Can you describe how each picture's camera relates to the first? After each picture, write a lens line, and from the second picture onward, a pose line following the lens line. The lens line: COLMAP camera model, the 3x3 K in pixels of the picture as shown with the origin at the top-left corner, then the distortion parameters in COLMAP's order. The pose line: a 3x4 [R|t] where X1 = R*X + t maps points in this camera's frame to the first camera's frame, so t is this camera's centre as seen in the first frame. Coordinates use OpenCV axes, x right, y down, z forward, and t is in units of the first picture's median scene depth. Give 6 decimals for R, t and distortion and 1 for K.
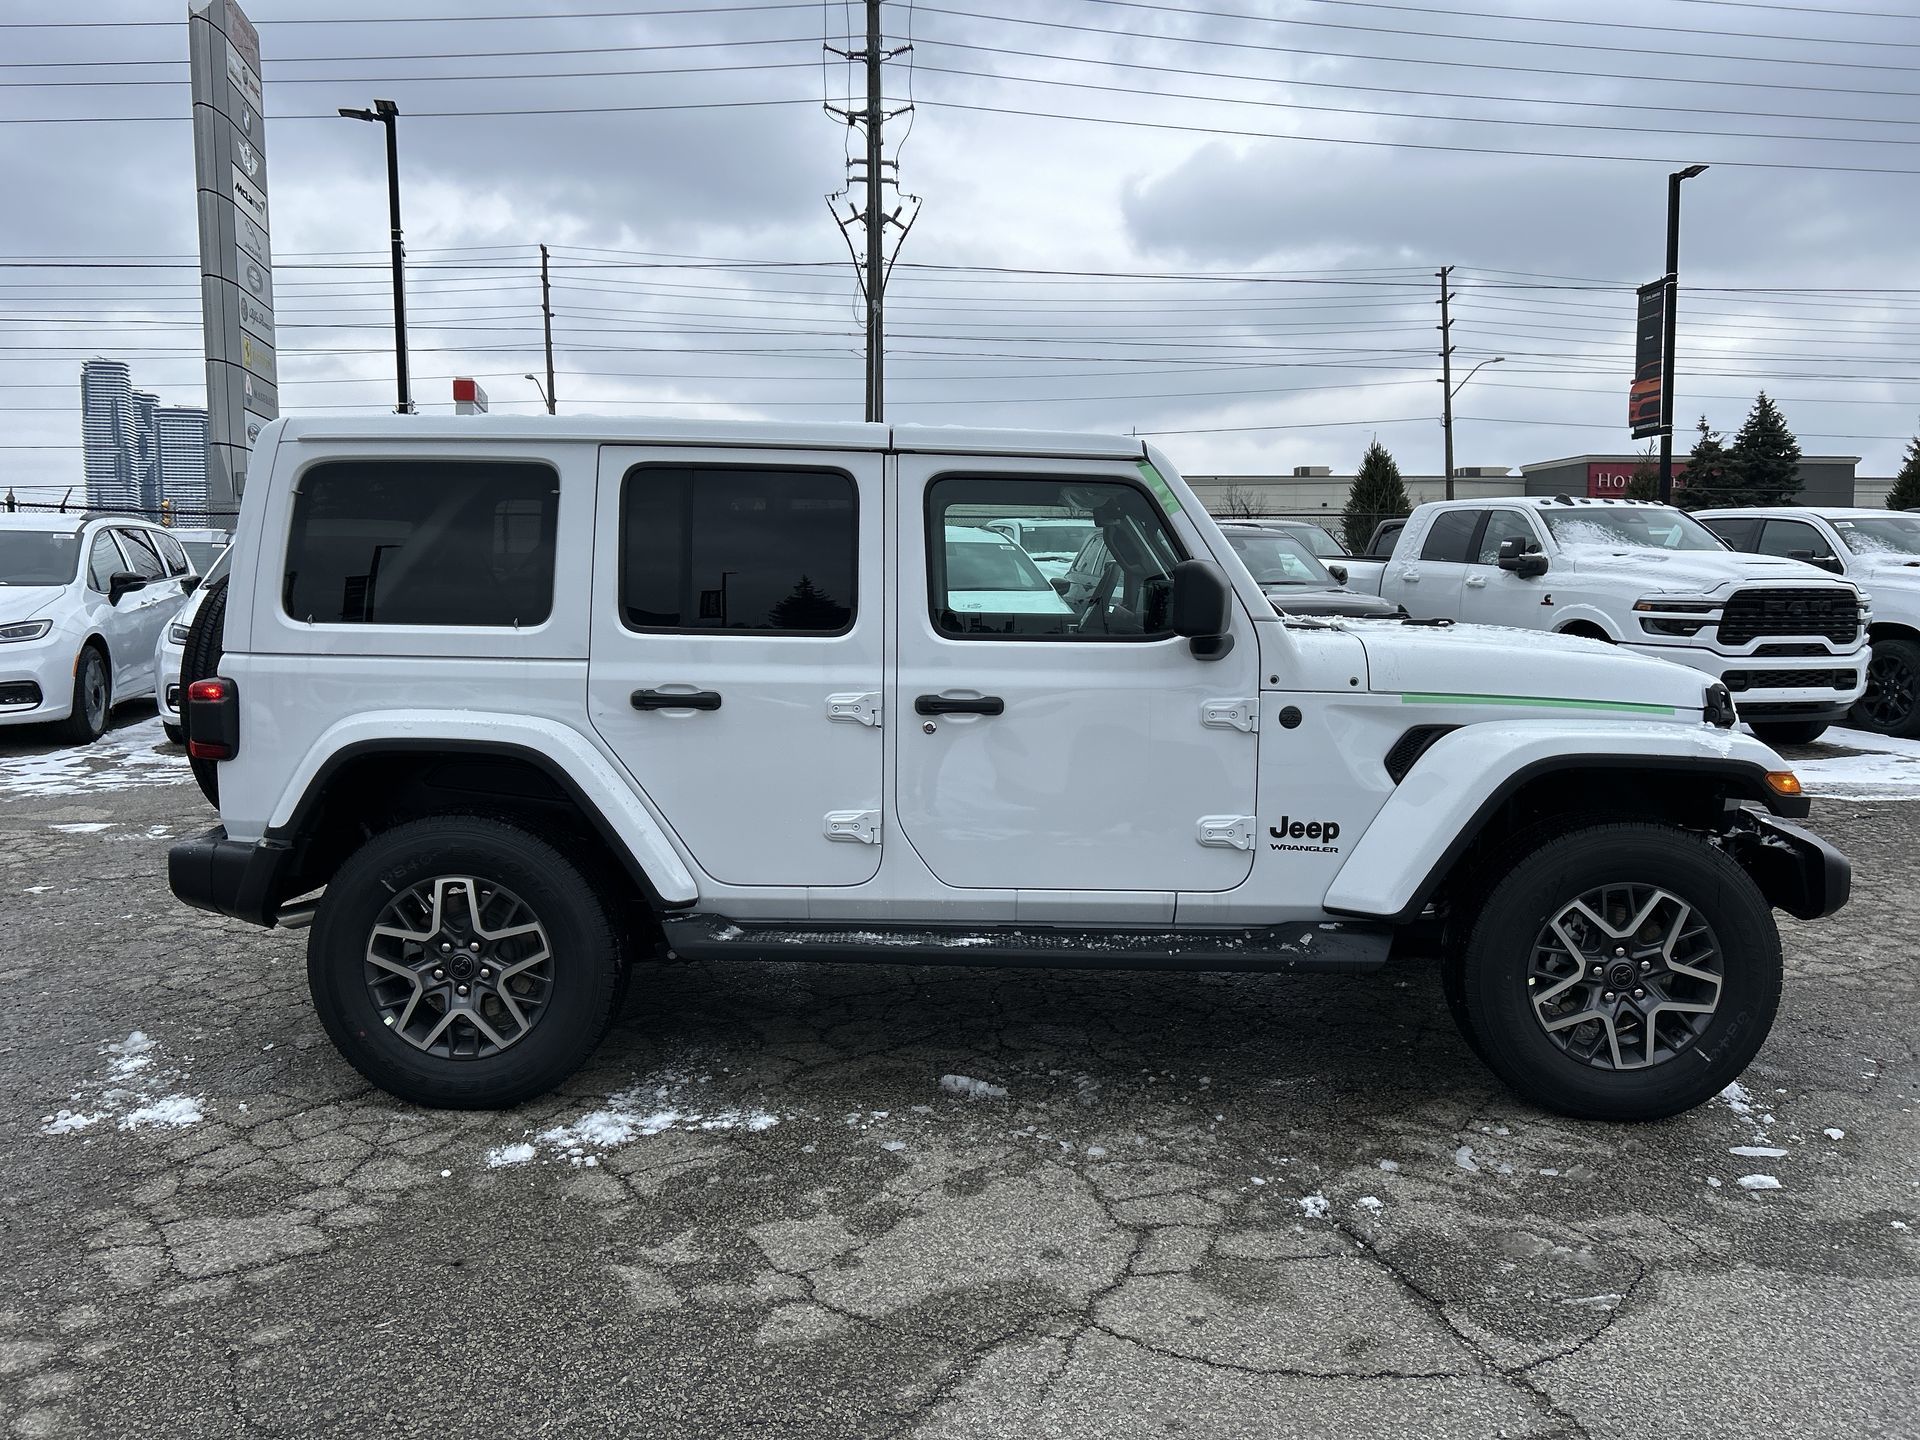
lens RADIAL K [[1429.6, 0, 952.9], [0, 1429.6, 698.7], [0, 0, 1]] dist [0.066537, -0.067257]
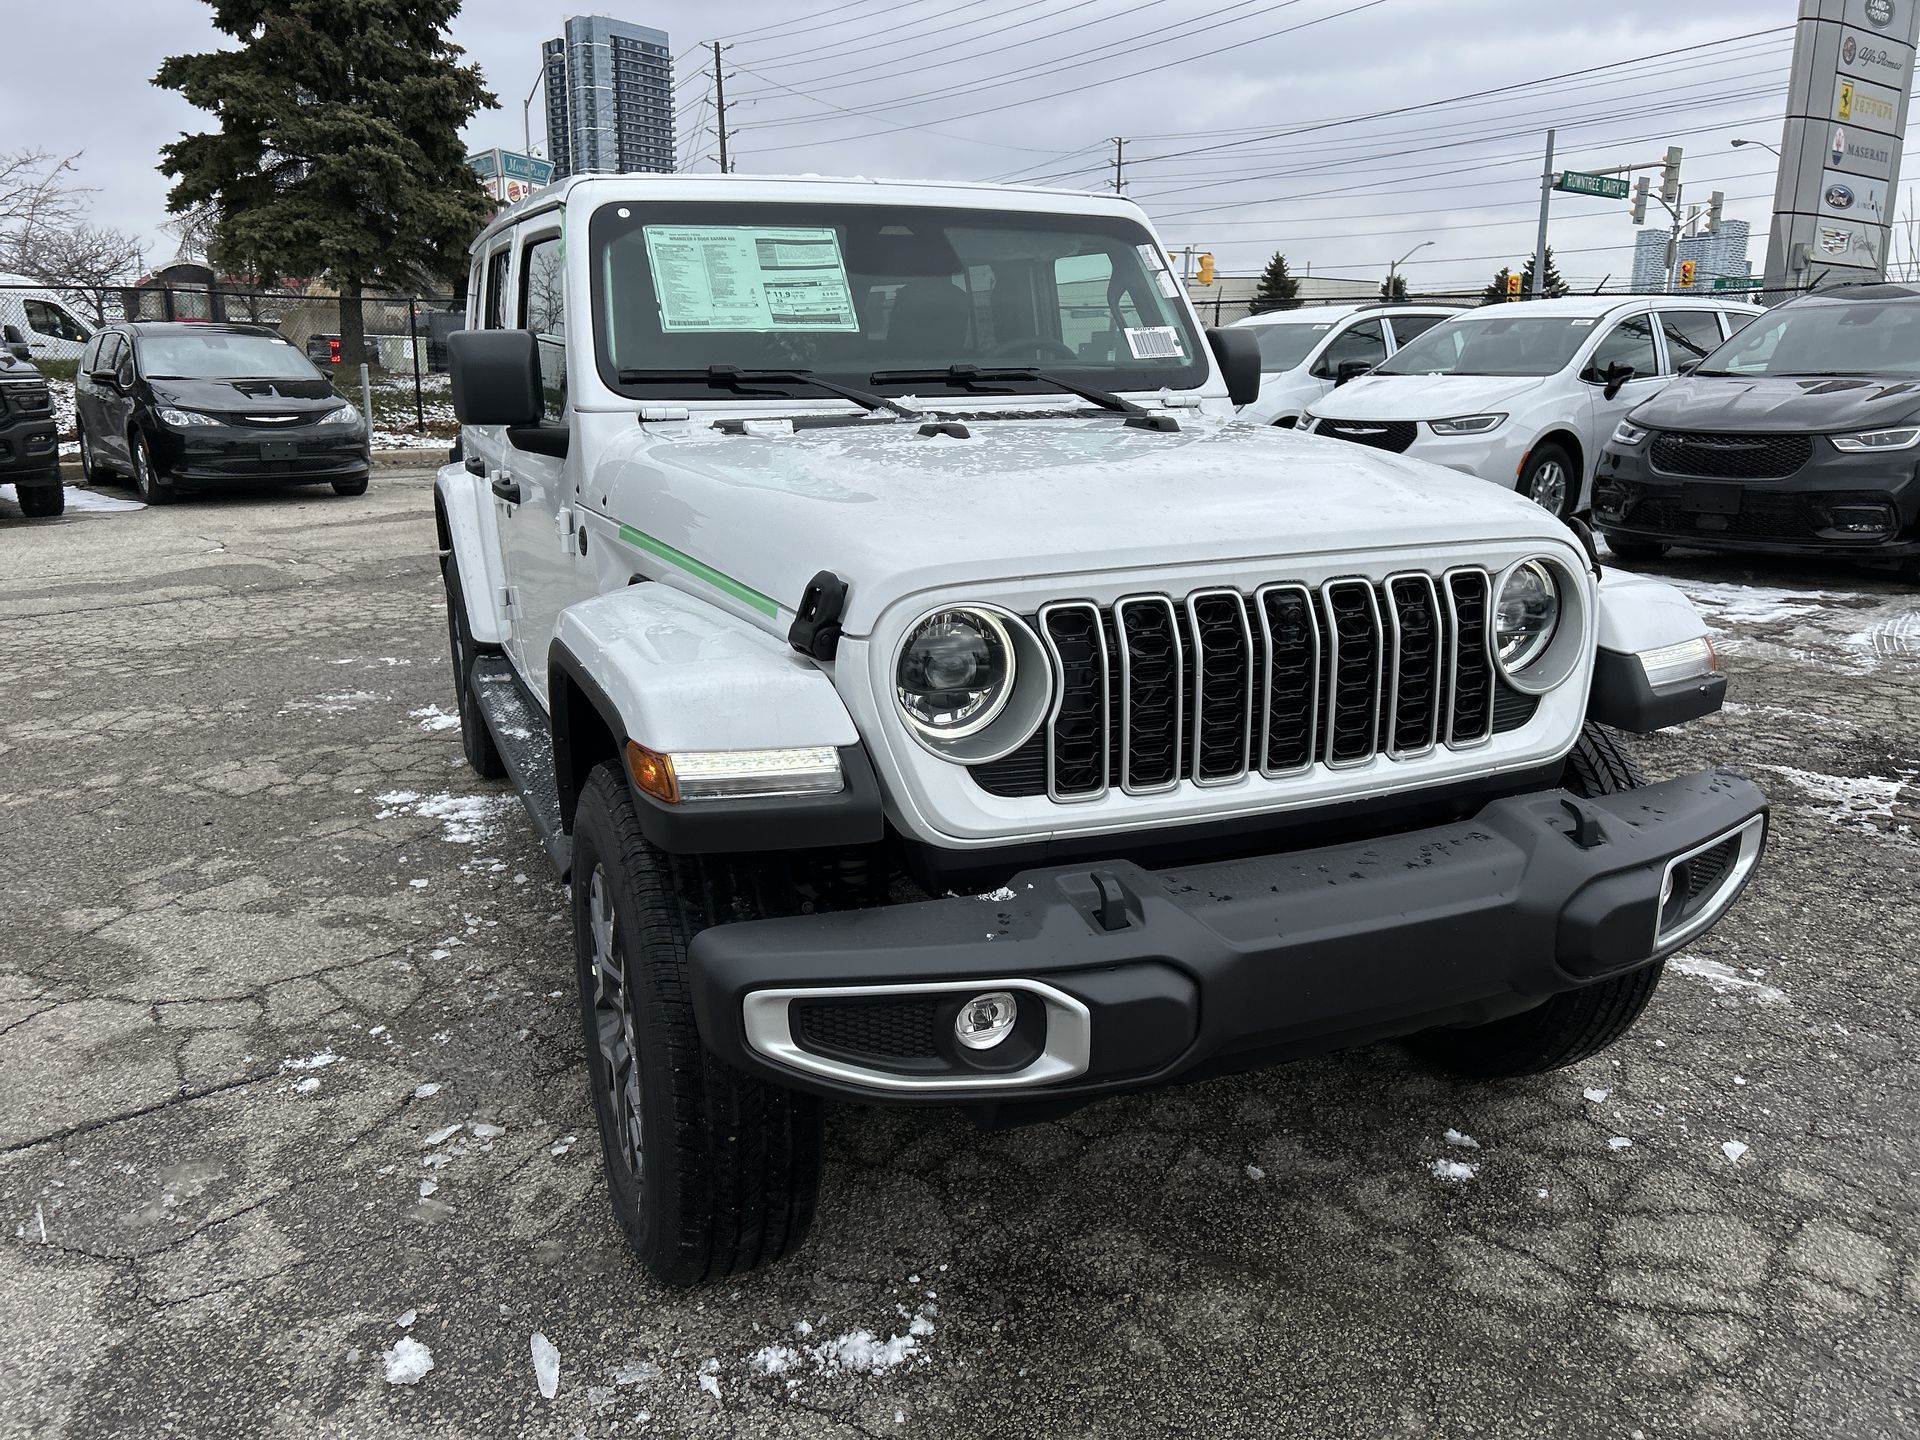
lens RADIAL K [[1432.7, 0, 951.3], [0, 1432.7, 716.5], [0, 0, 1]] dist [0.061891, -0.061511]
pose [[0.397786, 0.214992, -0.891933, 1.028113], [-0.076266, 0.976541, 0.201372, -0.065692], [0.914303, -0.012079, 0.404851, 0.875629]]
